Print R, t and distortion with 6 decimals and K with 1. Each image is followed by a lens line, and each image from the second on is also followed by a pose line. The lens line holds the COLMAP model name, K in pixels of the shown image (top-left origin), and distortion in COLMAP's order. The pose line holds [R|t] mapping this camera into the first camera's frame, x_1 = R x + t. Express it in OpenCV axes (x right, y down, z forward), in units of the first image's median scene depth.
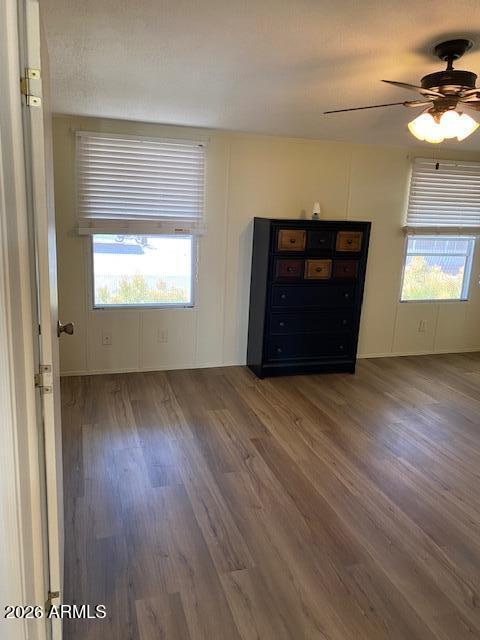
lens RADIAL K [[487.6, 0, 239.5], [0, 487.6, 320.6], [0, 0, 1]] dist [0.037857, -0.039316]
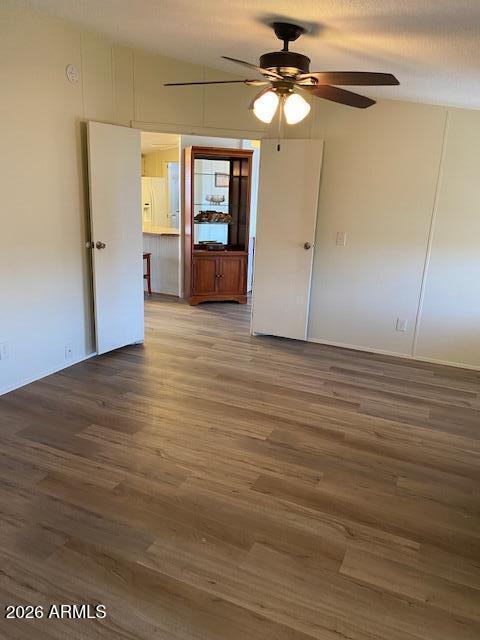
lens RADIAL K [[487.6, 0, 241.5], [0, 487.6, 322.5], [0, 0, 1]] dist [0.037857, -0.039316]
pose [[-0.681249, 0.120620, -0.722047, 1.112473], [-0.244195, 0.892394, 0.379474, -0.321885], [0.690122, 0.434837, -0.578488, 1.523764]]
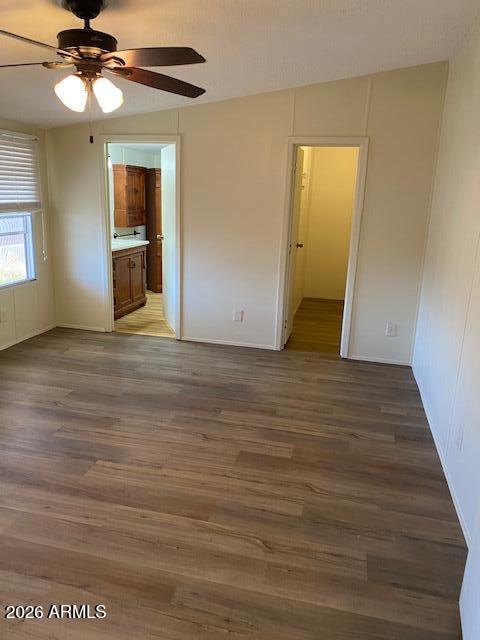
lens RADIAL K [[487.6, 0, 236.6], [0, 487.6, 318.7], [0, 0, 1]] dist [0.037857, -0.039316]
pose [[0.533811, -0.242081, 0.810212, -0.224410], [0.196904, 0.967392, 0.159313, -0.078011], [-0.822359, 0.074491, 0.564071, 0.266173]]
